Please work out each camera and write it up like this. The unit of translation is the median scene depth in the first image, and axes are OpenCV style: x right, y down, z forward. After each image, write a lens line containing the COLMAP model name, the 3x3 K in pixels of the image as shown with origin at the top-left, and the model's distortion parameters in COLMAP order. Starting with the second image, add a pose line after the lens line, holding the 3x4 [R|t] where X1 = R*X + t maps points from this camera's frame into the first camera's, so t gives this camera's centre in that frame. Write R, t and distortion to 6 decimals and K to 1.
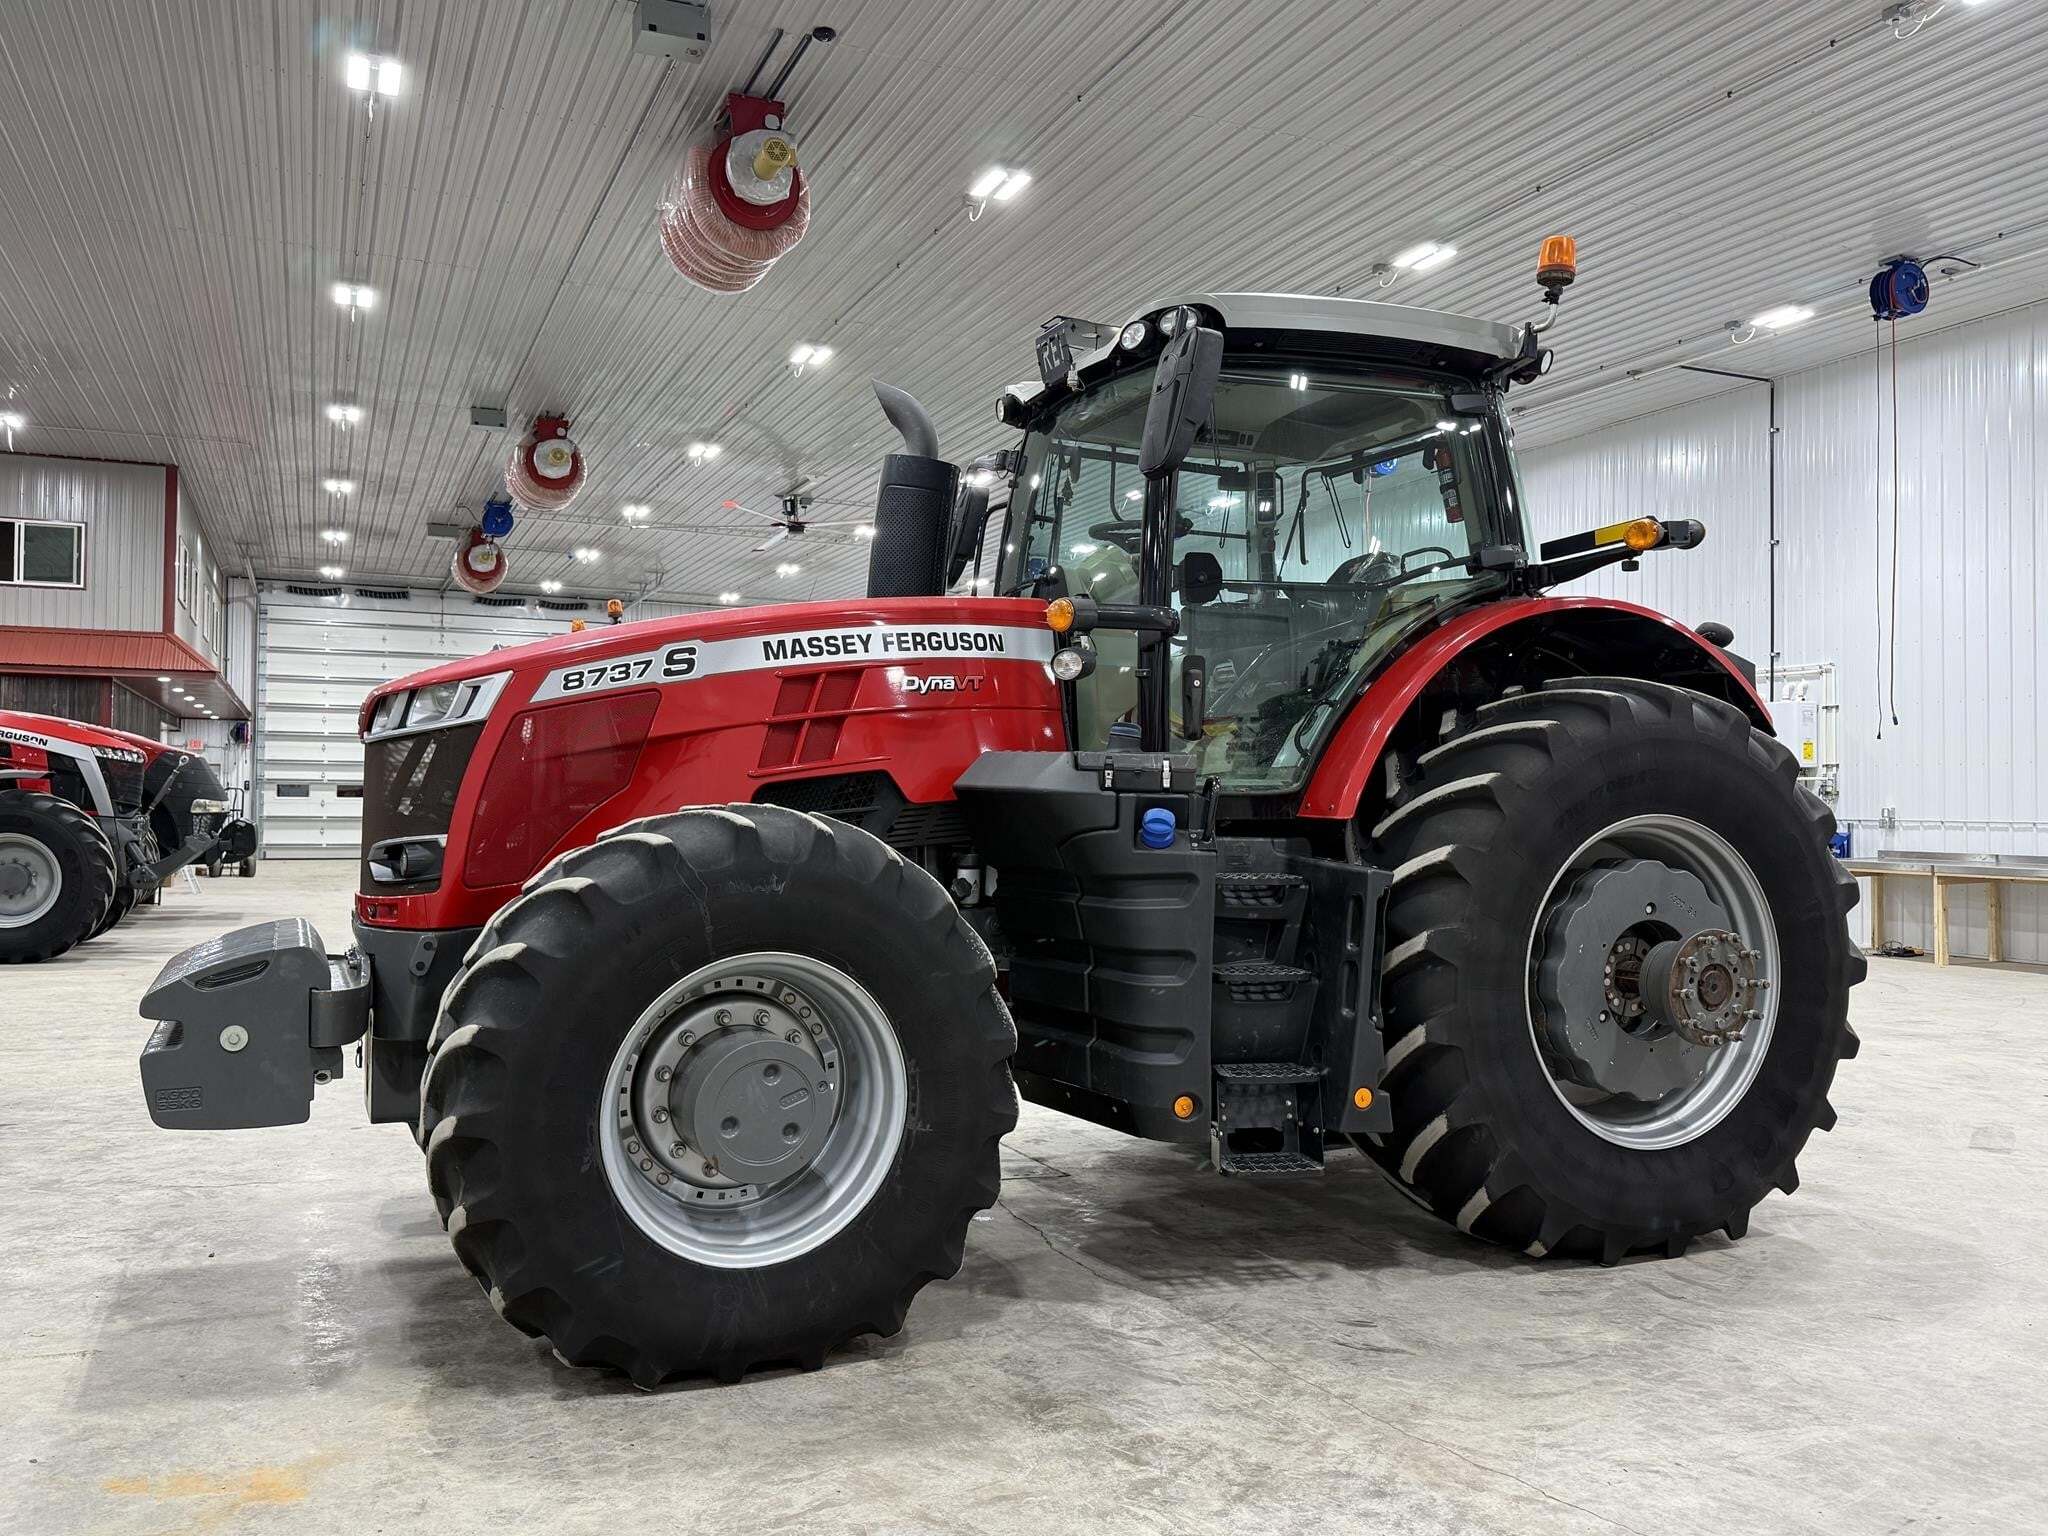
lens RADIAL K [[1602.0, 0, 1024.0], [0, 1602.0, 756.0], [0, 0, 1]] dist [0.084201, -0.129451]
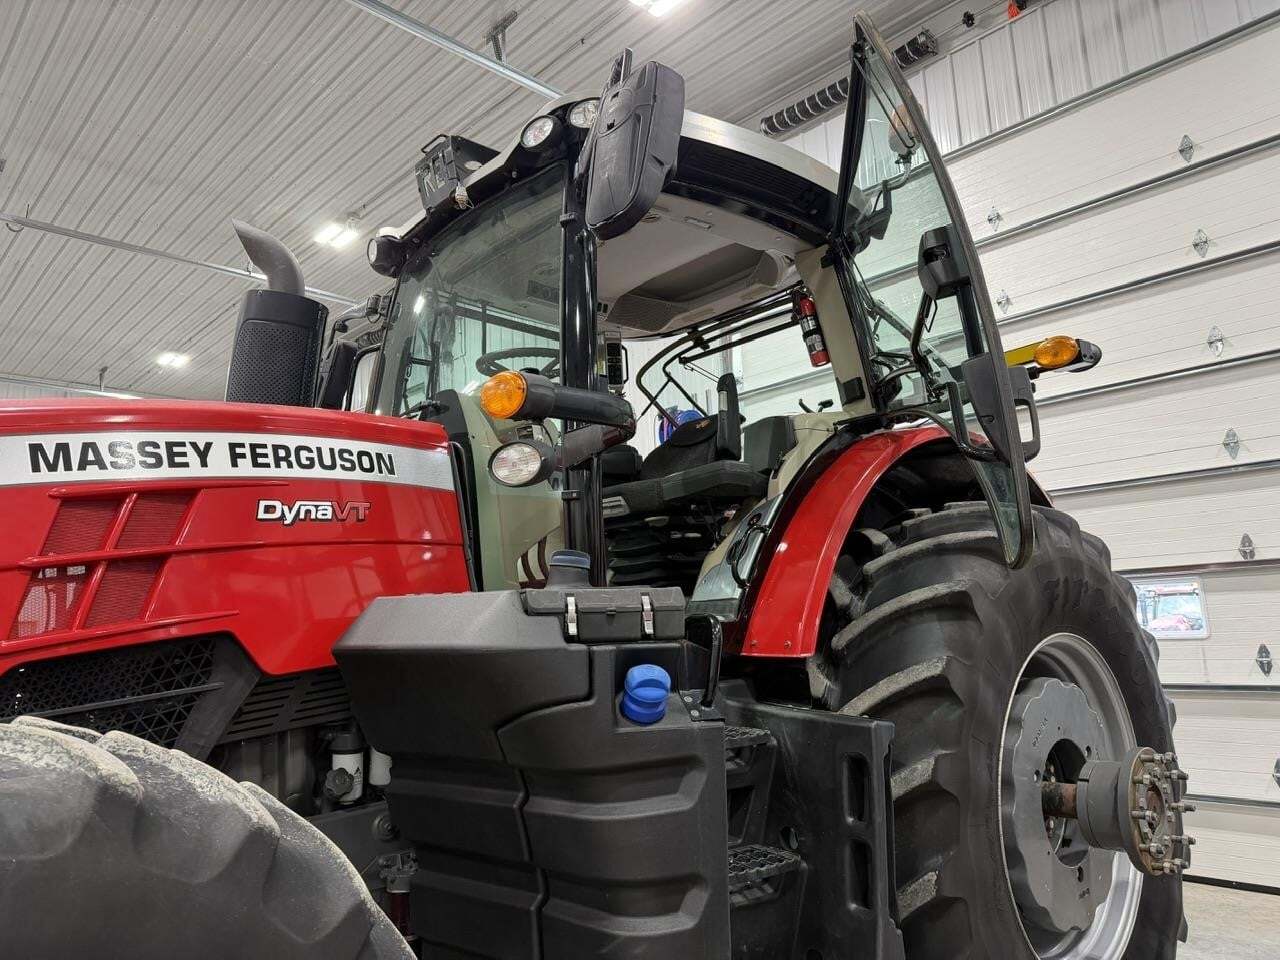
lens RADIAL K [[896.7, 0, 640.6], [0, 896.7, 465.2], [0, 0, 1]] dist [0.037143, -0.038619]
pose [[0.950790, 0.001266, 0.309834, -0.038354], [0.045848, 0.988408, -0.144732, 0.002771], [-0.306426, 0.151815, 0.939710, 0.572838]]
